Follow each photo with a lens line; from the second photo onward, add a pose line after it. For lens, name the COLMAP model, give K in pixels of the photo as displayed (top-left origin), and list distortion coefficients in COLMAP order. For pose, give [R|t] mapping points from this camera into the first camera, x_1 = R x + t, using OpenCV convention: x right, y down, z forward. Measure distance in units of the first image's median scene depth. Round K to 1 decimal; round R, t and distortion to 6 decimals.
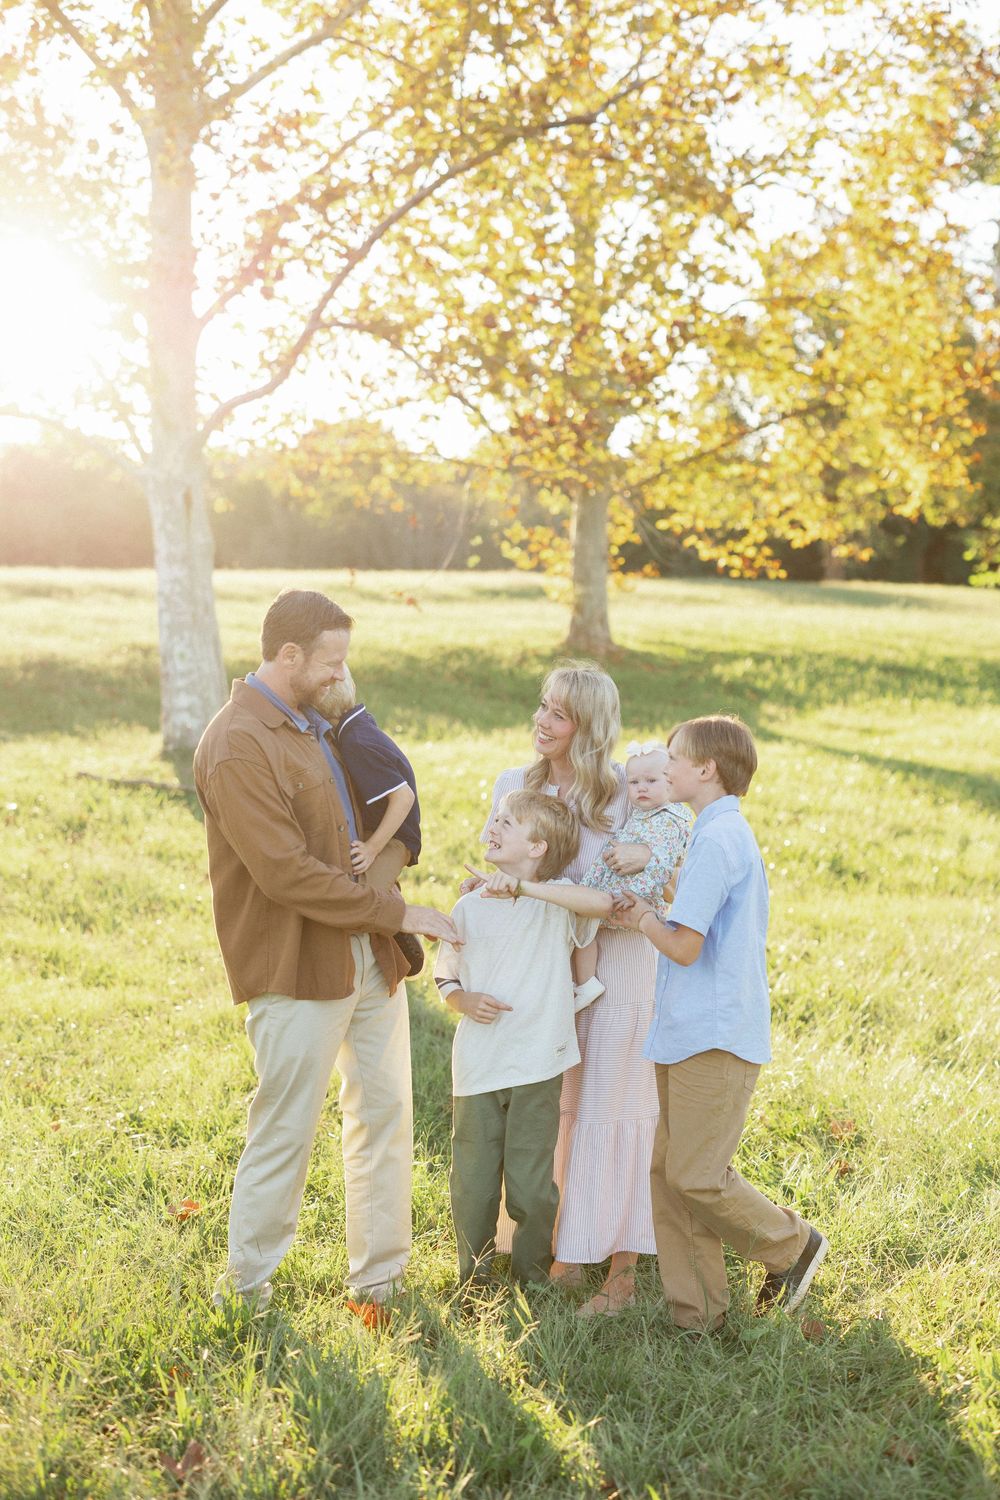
lens RADIAL K [[2203.6, 0, 522.5], [0, 2203.6, 747.9], [0, 0, 1]] dist [0.002538, 0.050120]
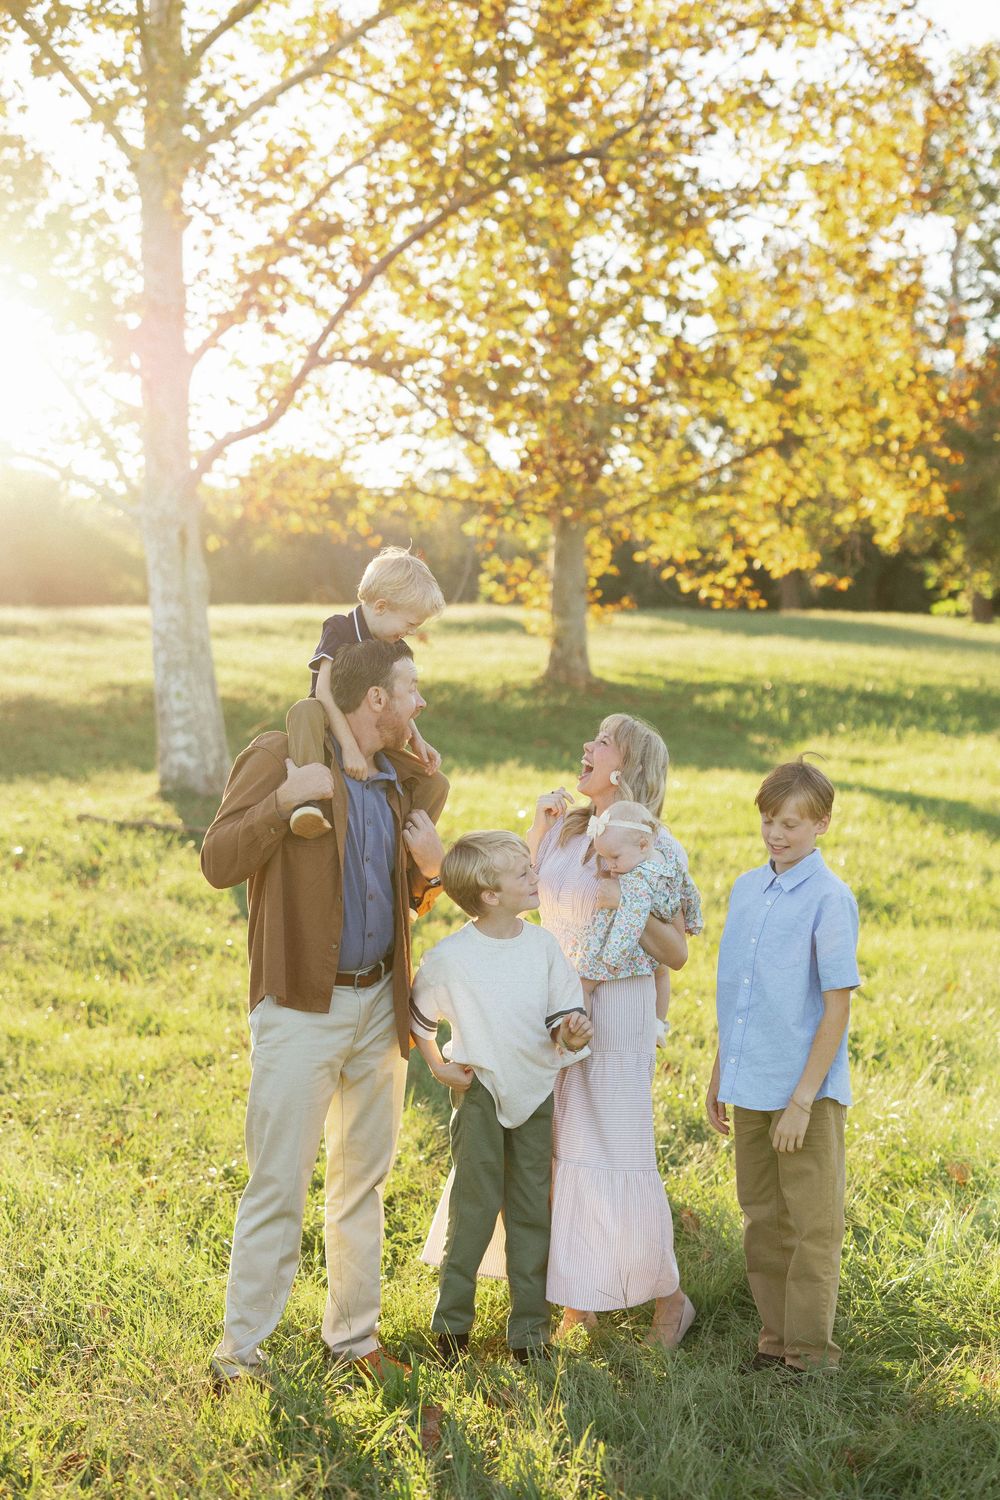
lens RADIAL K [[2203.6, 0, 522.5], [0, 2203.6, 747.9], [0, 0, 1]] dist [0.002538, 0.050120]
pose [[0.999576, -0.013106, 0.025983, -0.018486], [0.013471, 0.999812, -0.013918, -0.001490], [-0.025796, 0.014262, 0.999566, 0.004343]]
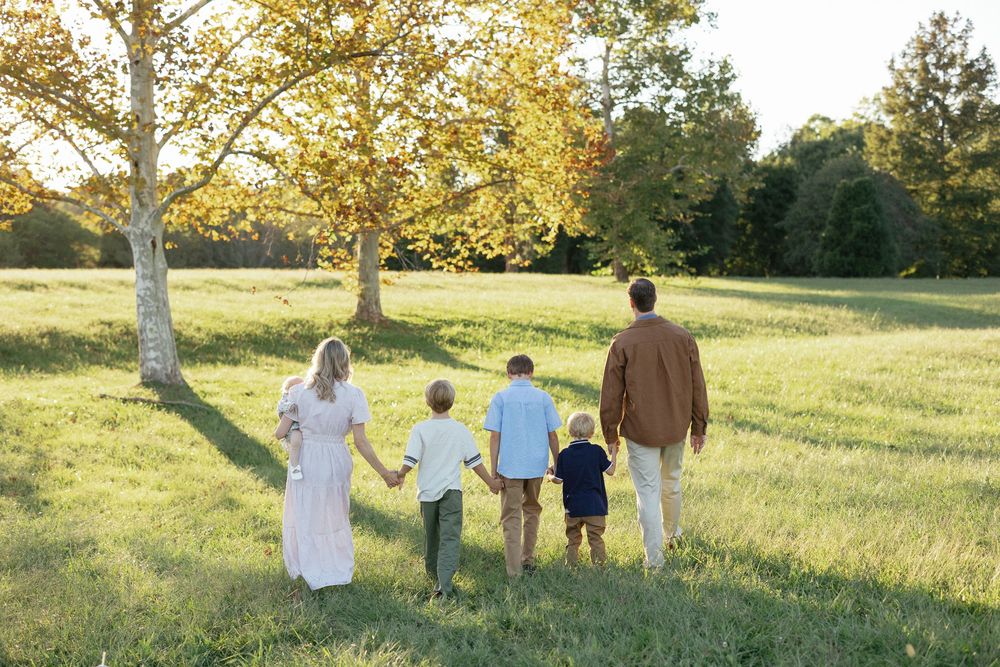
lens RADIAL K [[1469.0, 0, 500.7], [0, 1469.0, 349.0], [0, 0, 1]] dist [0.002538, 0.050120]
pose [[0.991597, -0.015540, 0.128431, -0.017221], [0.017881, 0.999694, -0.017094, -0.000030], [-0.128126, 0.019247, 0.991571, -0.172794]]
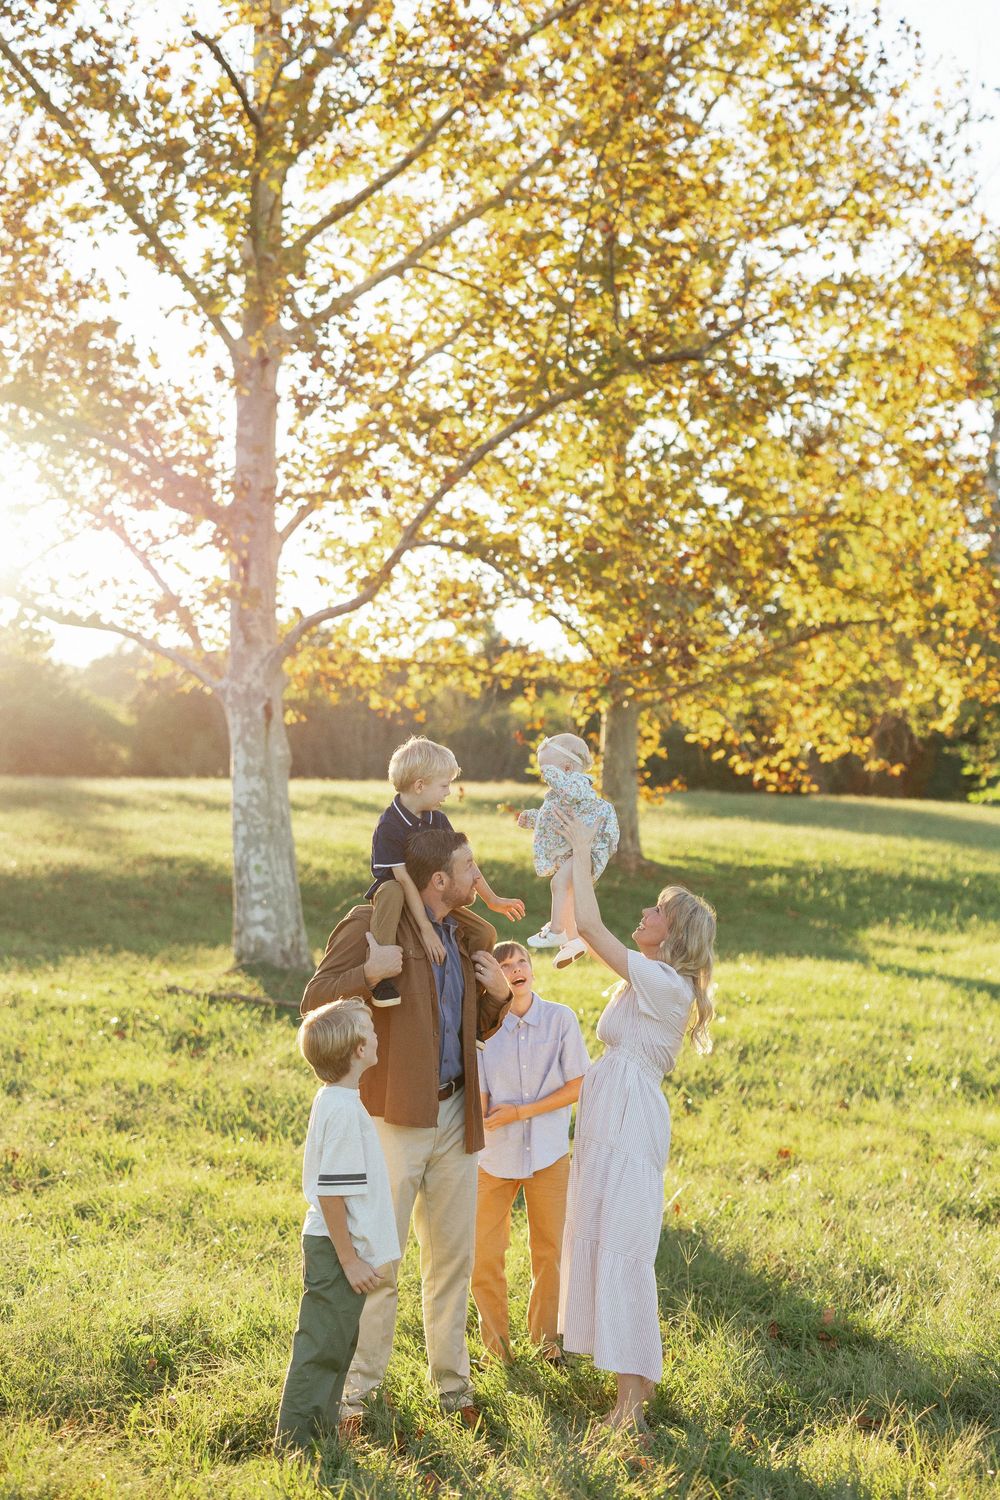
lens RADIAL K [[2340.1, 0, 539.7], [0, 2340.1, 687.5], [0, 0, 1]] dist [0.002550, 0.119014]
pose [[0.999224, 0.009596, 0.038191, -0.049060], [-0.004984, 0.992873, -0.119074, 0.001478], [-0.039061, 0.118791, 0.992151, -0.043110]]
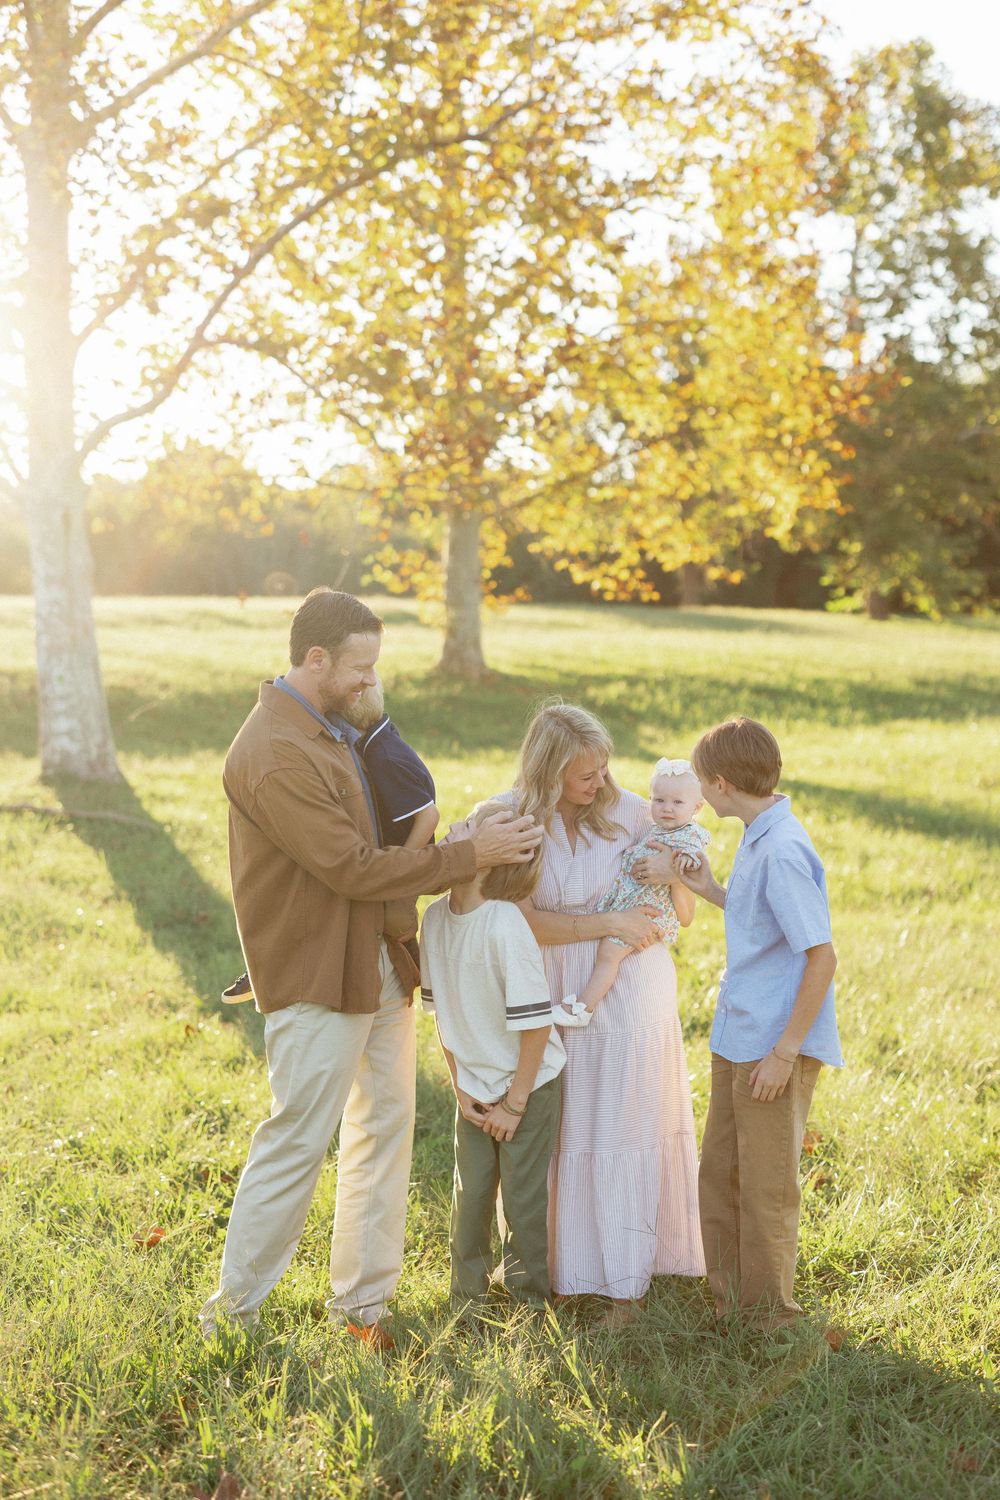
lens RADIAL K [[2203.6, 0, 522.5], [0, 2203.6, 747.9], [0, 0, 1]] dist [0.002538, 0.050120]
pose [[0.997624, -0.007522, 0.068480, -0.012075], [0.008406, 0.999885, -0.012622, 0.002133], [-0.068377, 0.013167, 0.997573, 0.005535]]
